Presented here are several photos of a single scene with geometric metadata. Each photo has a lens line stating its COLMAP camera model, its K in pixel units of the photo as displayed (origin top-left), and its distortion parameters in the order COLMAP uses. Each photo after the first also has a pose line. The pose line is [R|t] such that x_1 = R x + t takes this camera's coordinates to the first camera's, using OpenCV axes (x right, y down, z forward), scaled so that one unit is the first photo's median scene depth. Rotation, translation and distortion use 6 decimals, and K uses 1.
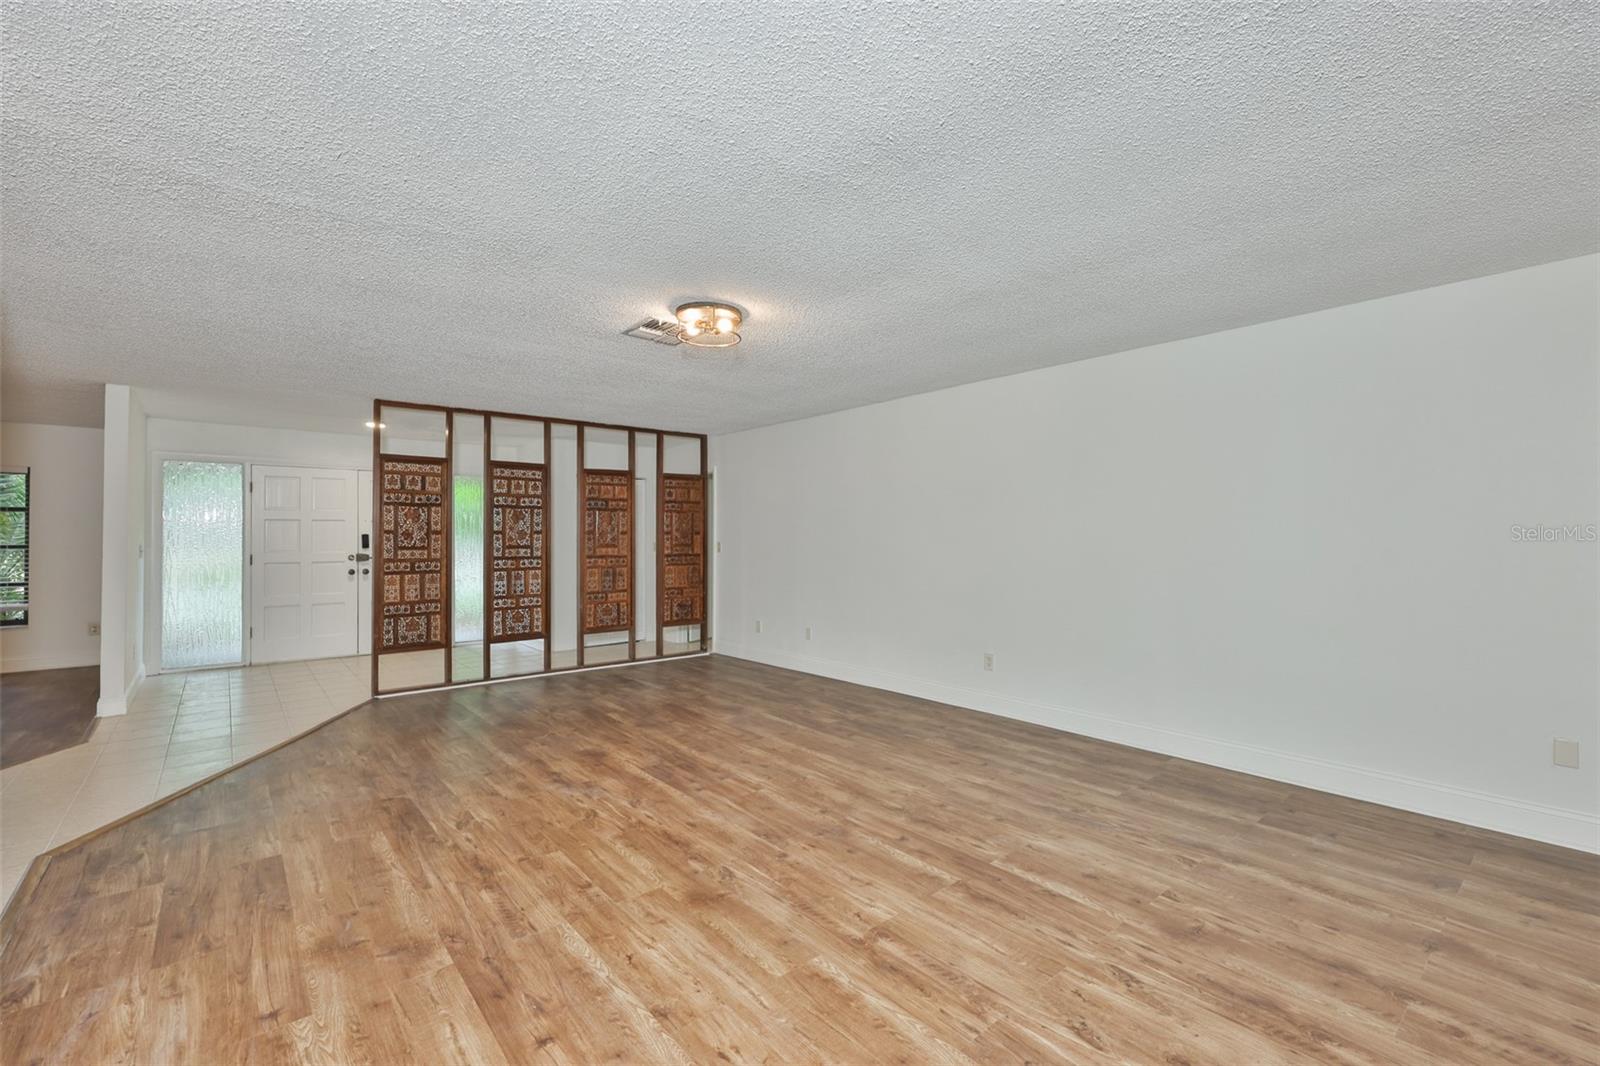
lens RADIAL K [[680.6, 0, 800.0], [0, 680.6, 533.0], [0, 0, 1]] dist [-0.002681, -0.000074]
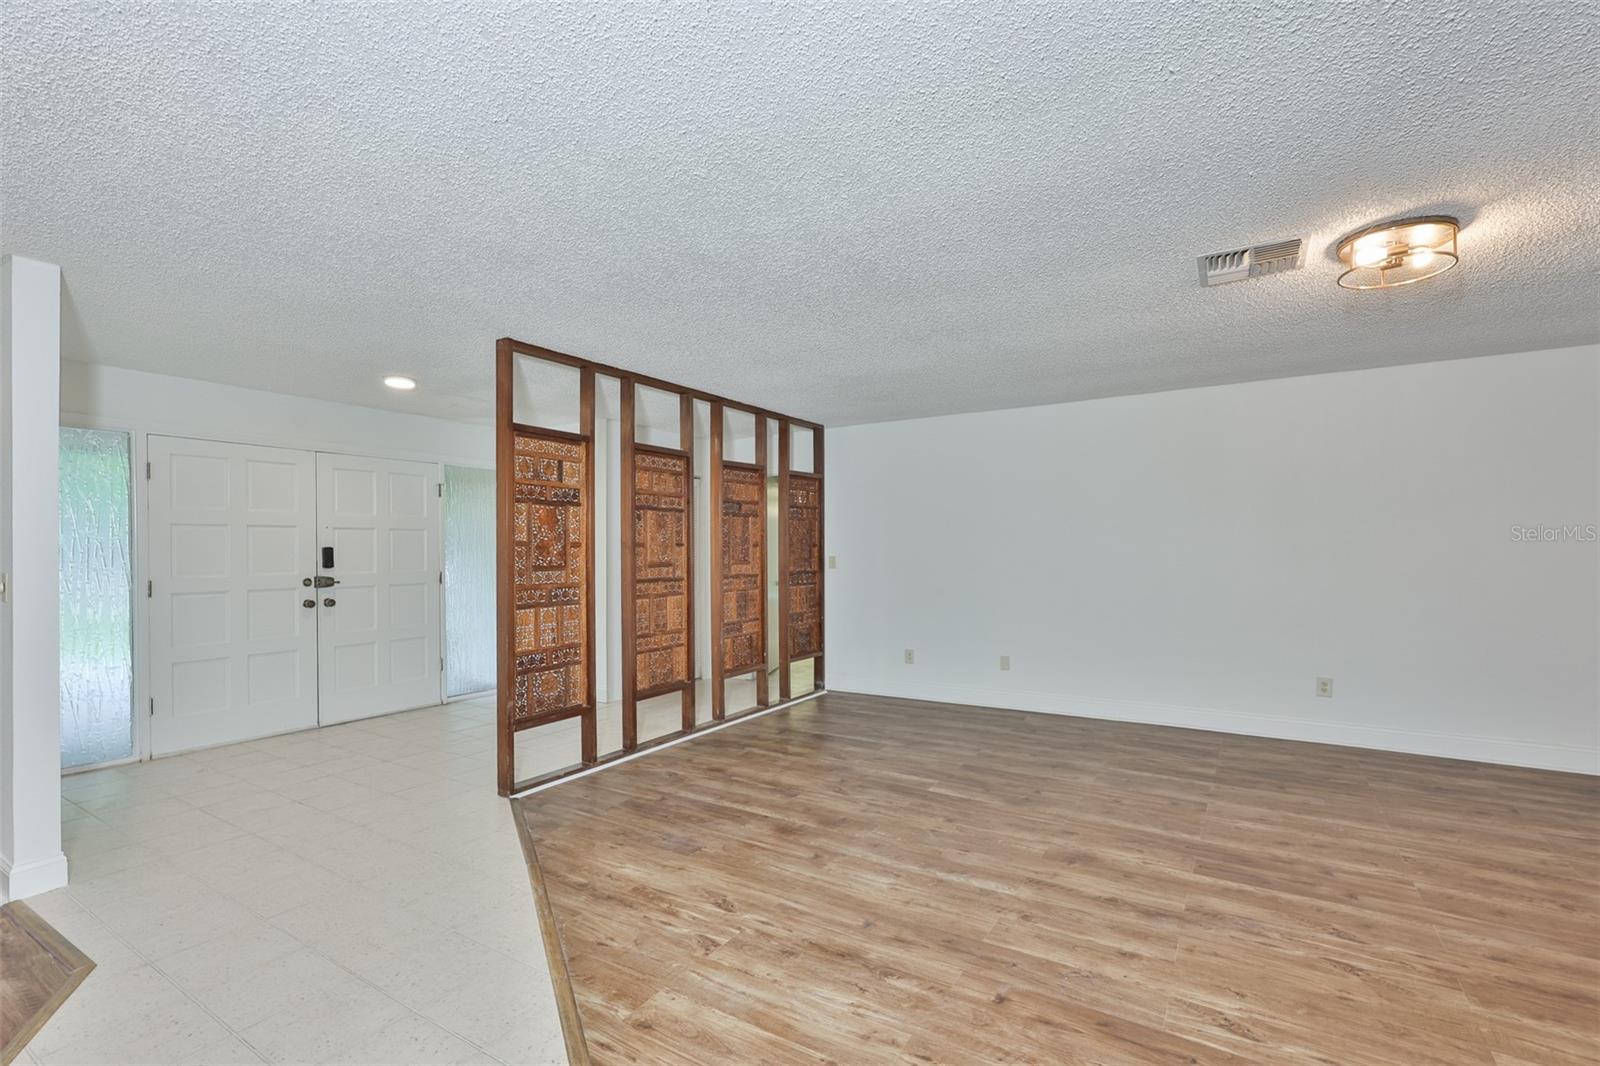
lens RADIAL K [[687.9, 0, 802.4], [0, 687.9, 552.2], [0, 0, 1]] dist [-0.001814, 0.000171]
pose [[0.951854, -0.003358, 0.306533, -0.671301], [0.000565, 0.999958, 0.009200, 0.000825], [-0.306551, -0.008584, 0.951815, 0.348399]]
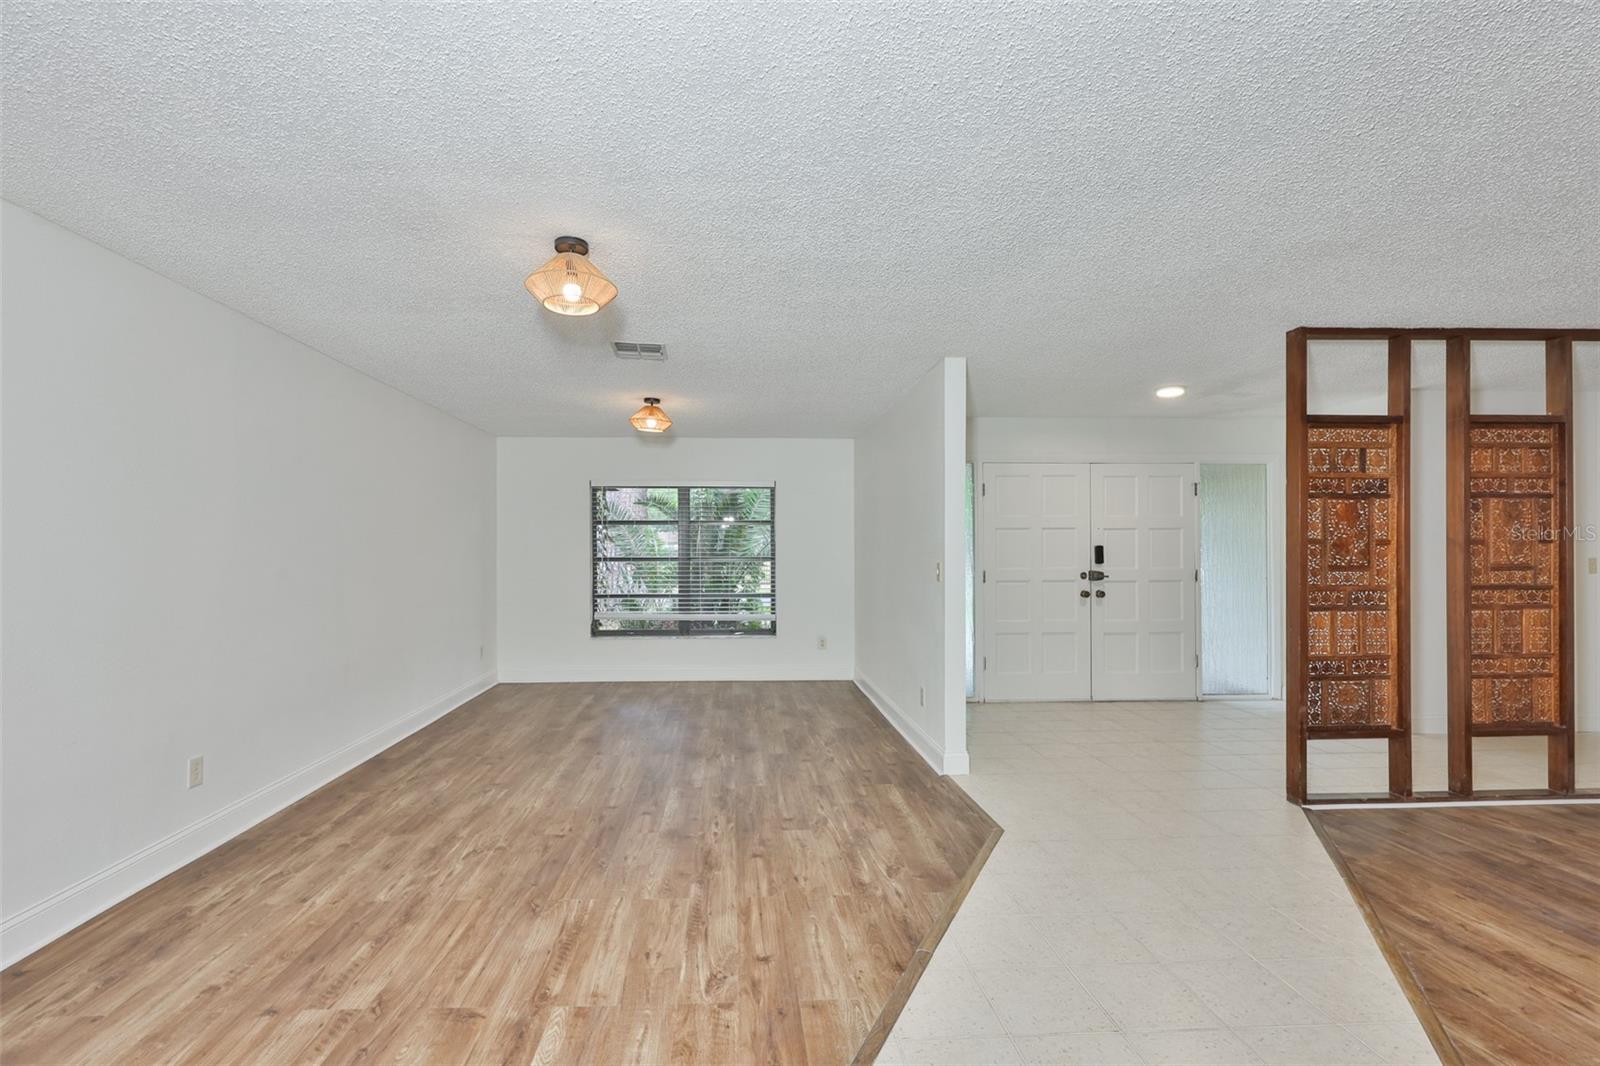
lens RADIAL K [[708.4, 0, 790.9], [0, 708.4, 549.4], [0, 0, 1]] dist [-0.001947, -0.000011]
pose [[0.801309, -0.000420, -0.598250, -0.734501], [0.004486, 0.999976, 0.005308, 0.000049], [0.598233, -0.006937, 0.801292, 0.242532]]
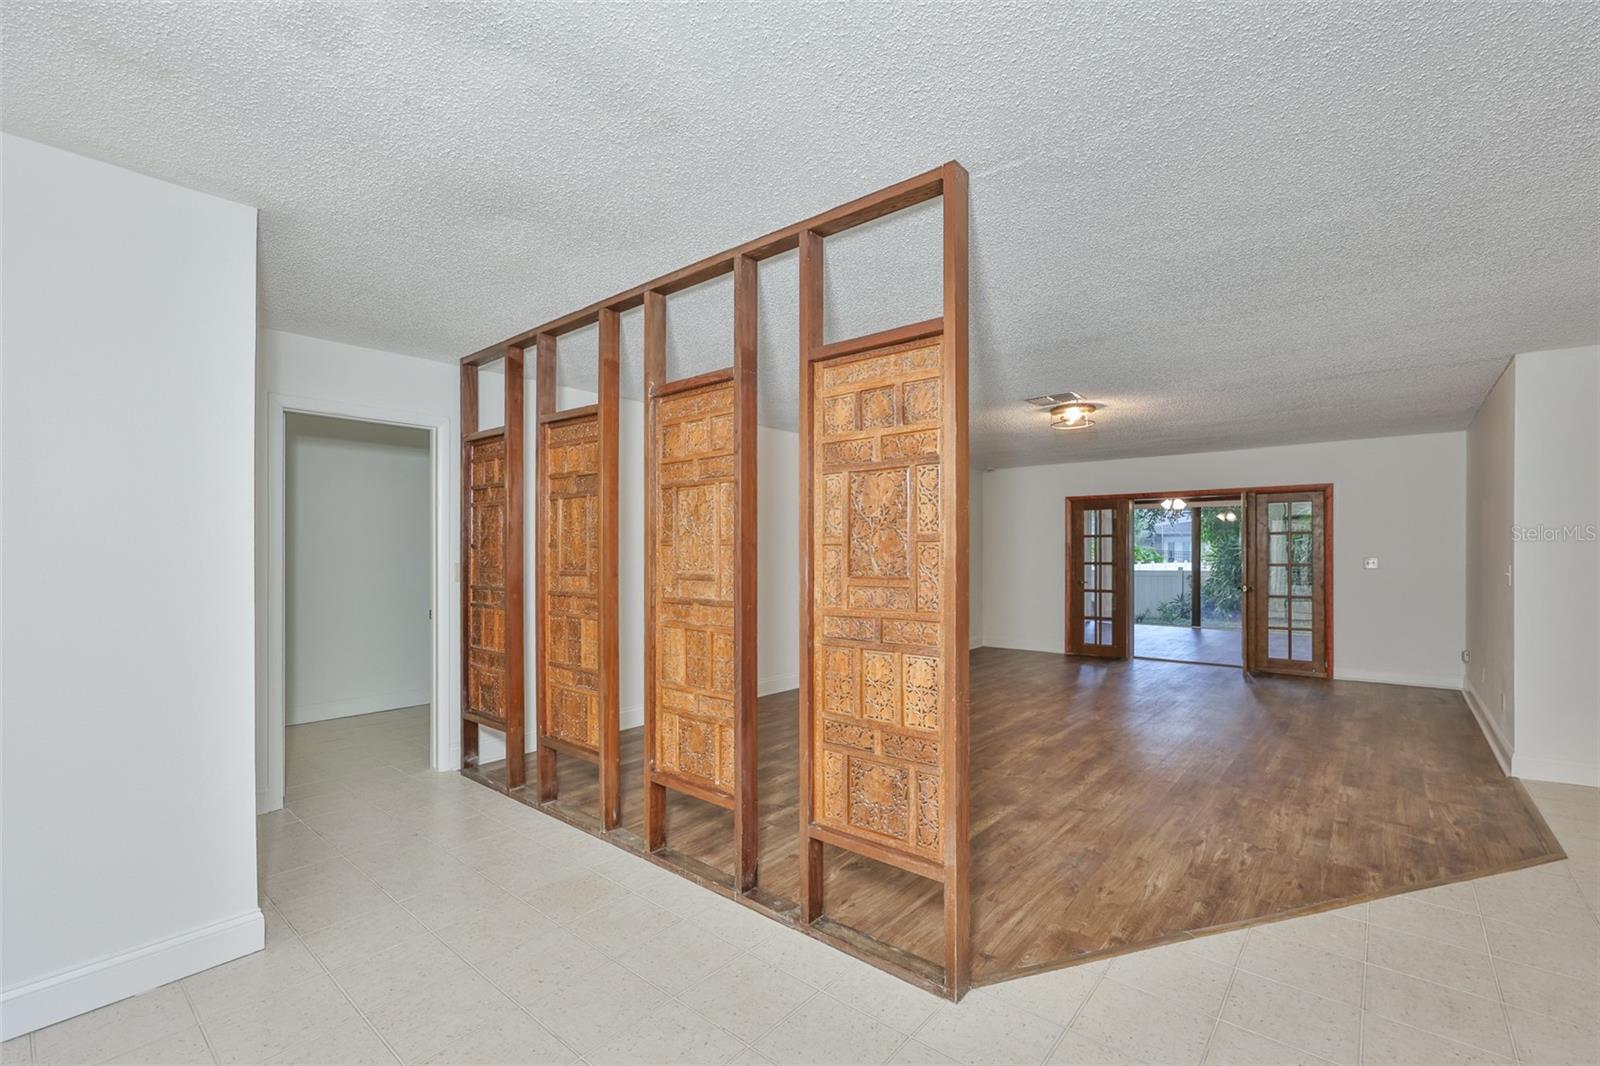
lens RADIAL K [[745.1, 0, 738.0], [0, 745.1, 556.9], [0, 0, 1]] dist [-0.000627, -0.000100]
pose [[-0.150711, -0.001438, 0.988577, -1.201285], [-0.004178, 0.999991, 0.000818, 0.010985], [-0.988569, -0.004007, -0.150715, 1.414845]]
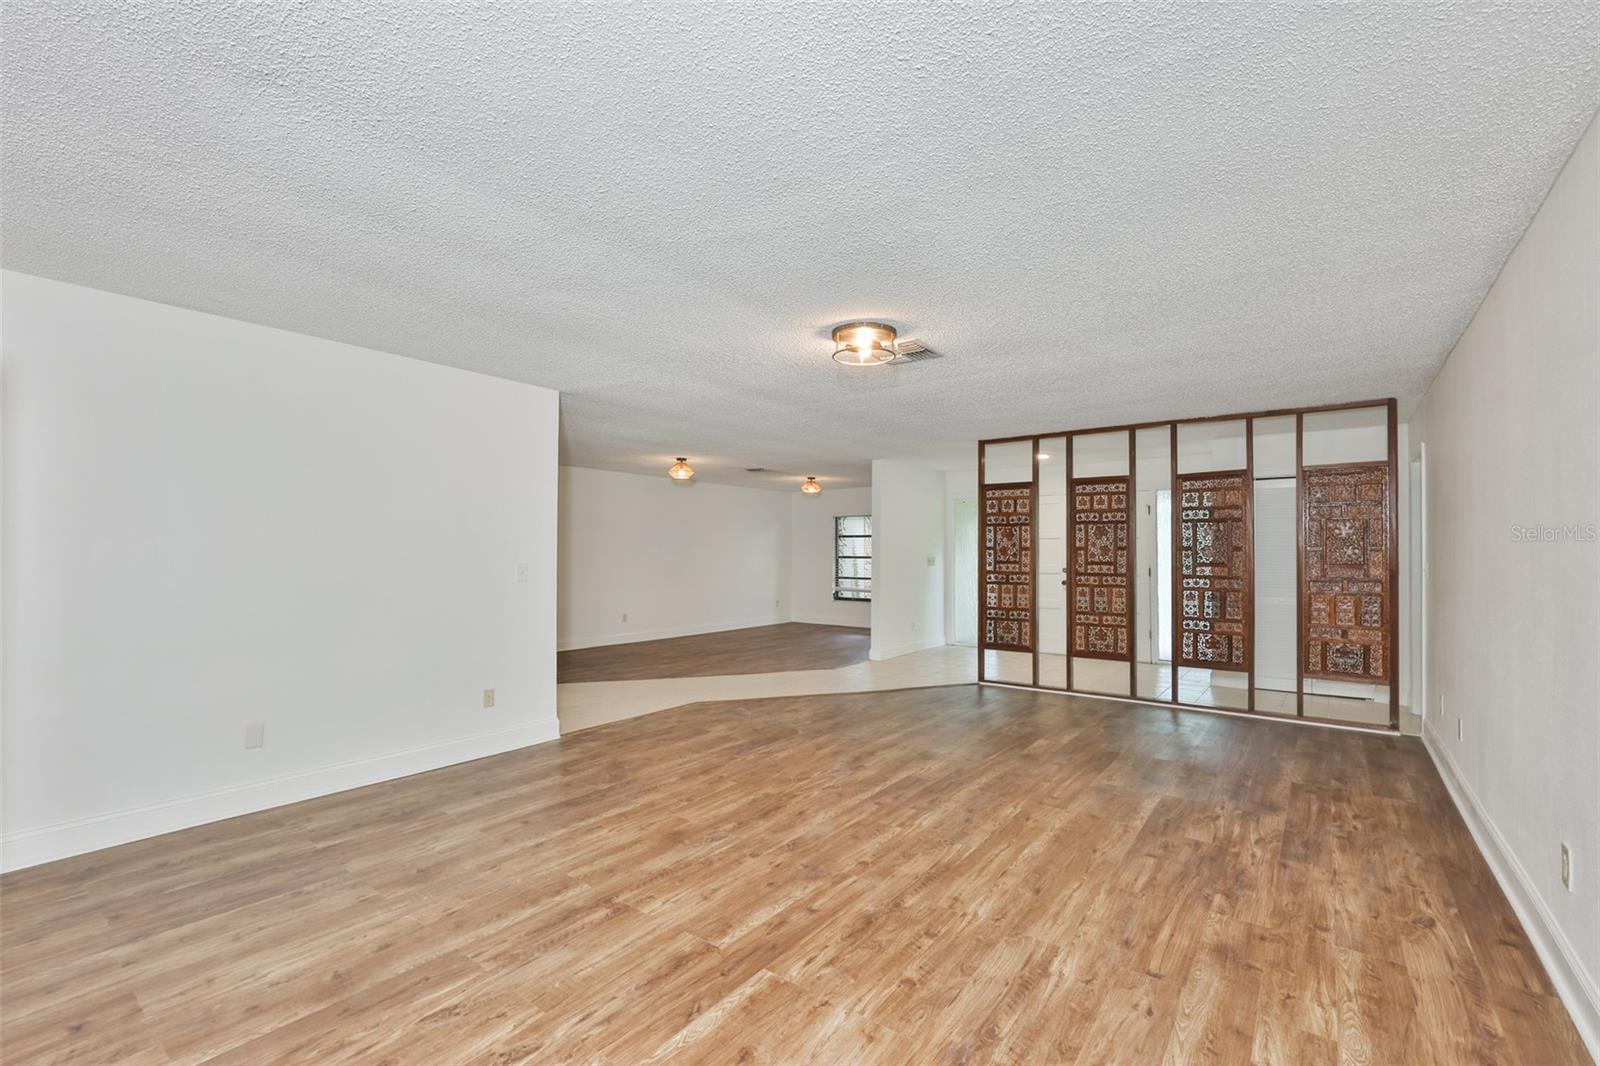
lens RADIAL K [[666.3, 0, 783.7], [0, 666.3, 536.8], [0, 0, 1]] dist [0.001789, 0.000078]
pose [[0.222783, -0.019617, -0.974671, 0.570632], [0.002081, 0.999805, -0.019647, 0.000491], [0.974866, 0.002349, 0.222781, 0.462764]]
